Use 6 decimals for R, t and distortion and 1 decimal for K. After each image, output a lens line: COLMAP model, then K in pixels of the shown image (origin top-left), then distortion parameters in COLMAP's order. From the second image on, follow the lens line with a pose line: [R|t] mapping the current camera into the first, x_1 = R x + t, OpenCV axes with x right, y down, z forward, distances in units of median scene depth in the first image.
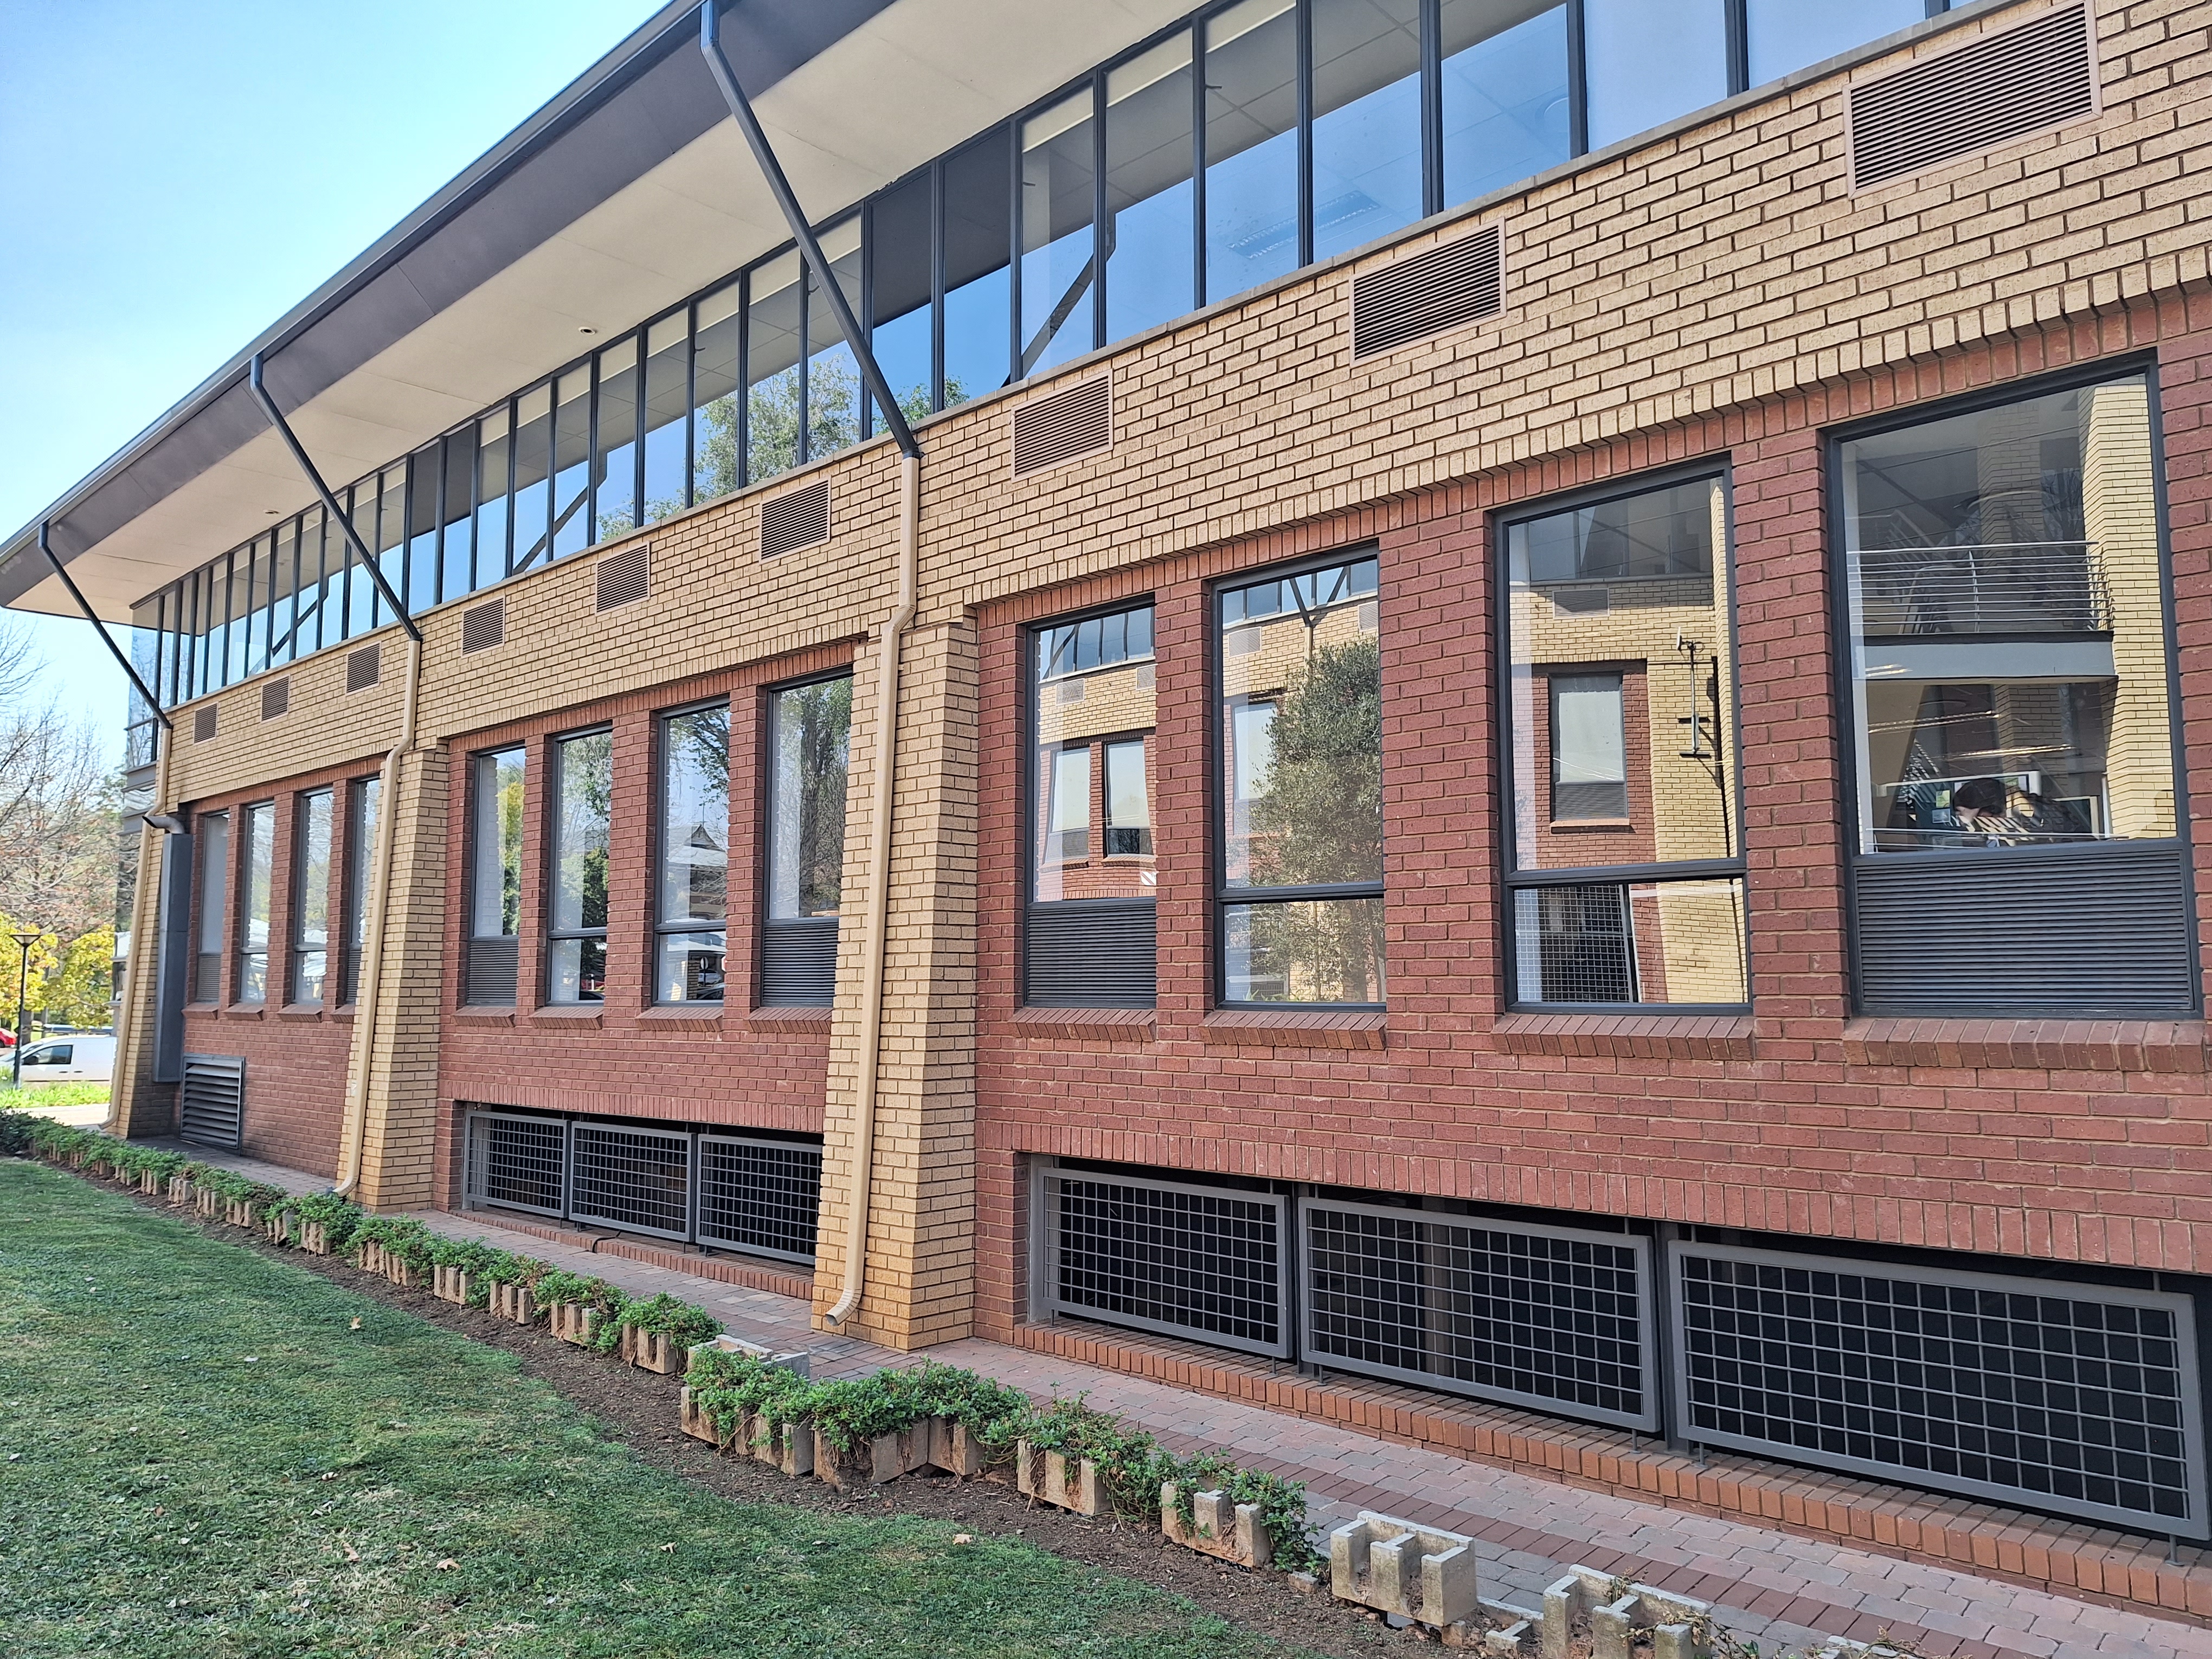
lens RADIAL K [[1546.4, 0, 1106.0], [0, 1546.4, 829.5], [0, 0, 1]] dist [0.039695, -0.001100]
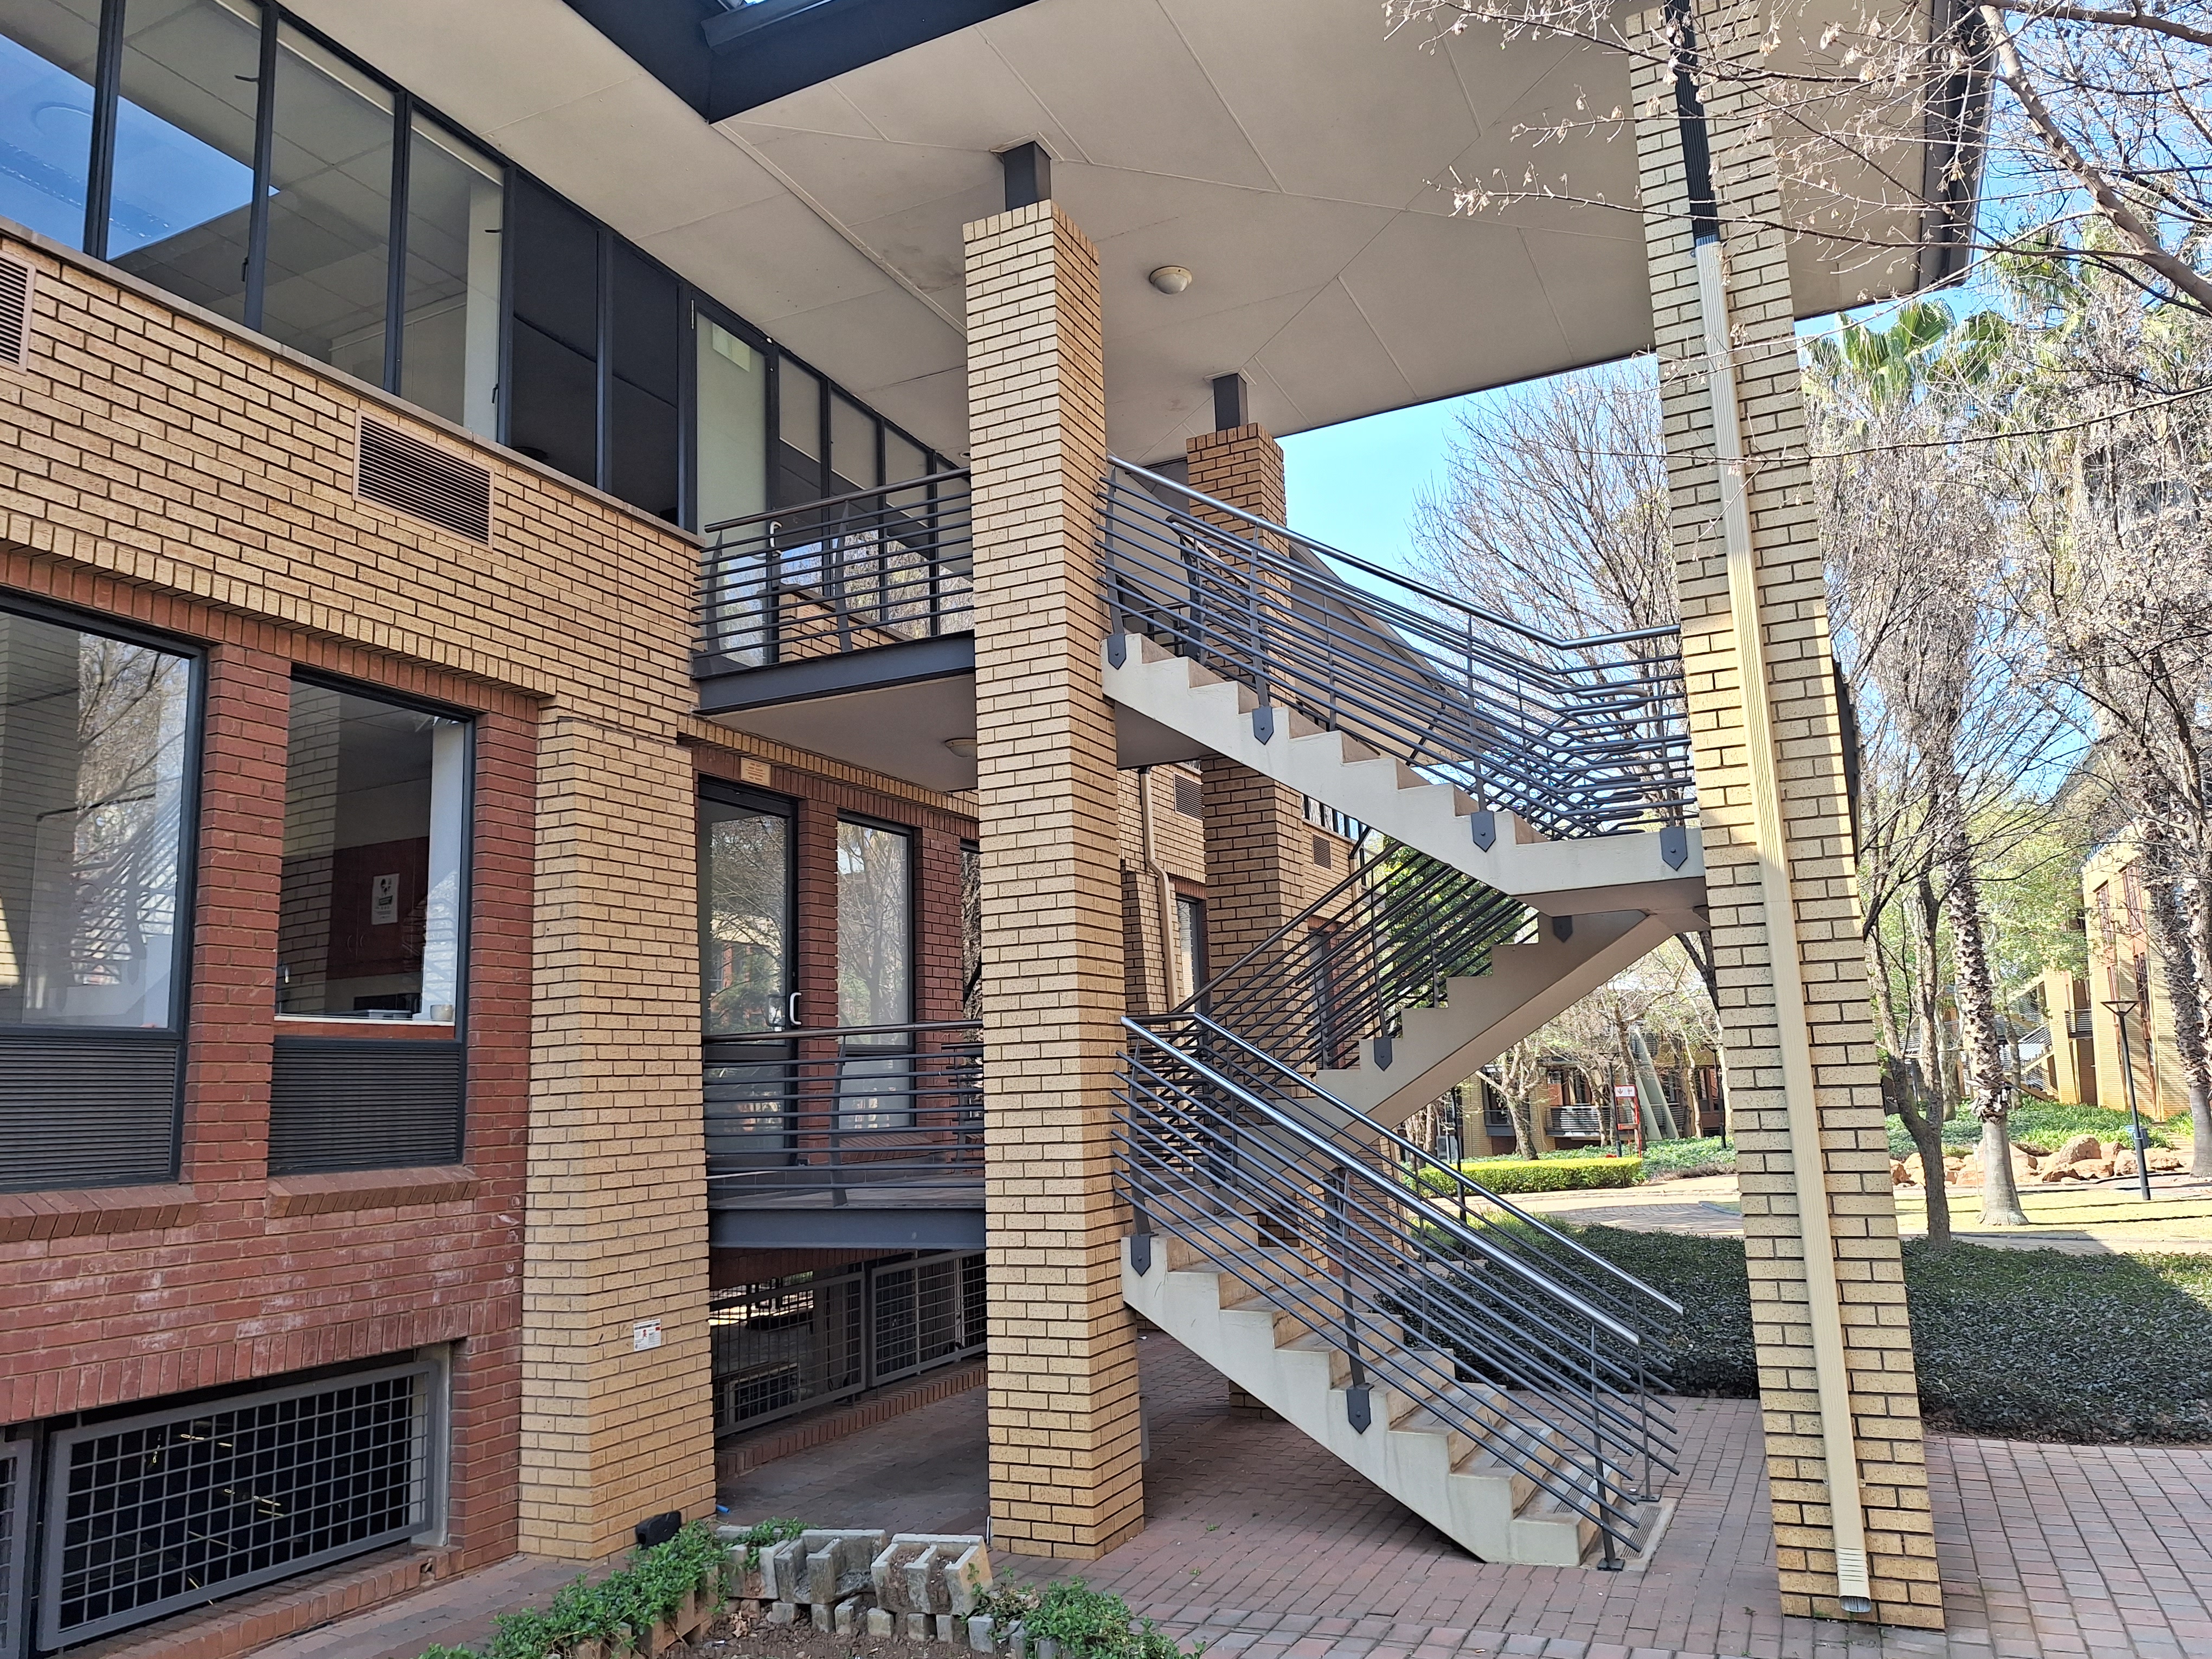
lens RADIAL K [[1558.4, 0, 1105.0], [0, 1558.4, 879.6], [0, 0, 1]] dist [0.002673, 0.000020]
pose [[-0.298329, 0.157934, 0.941306, -0.823524], [-0.052815, 0.981972, -0.181496, 0.082752], [-0.953001, -0.103861, -0.284610, 0.774121]]
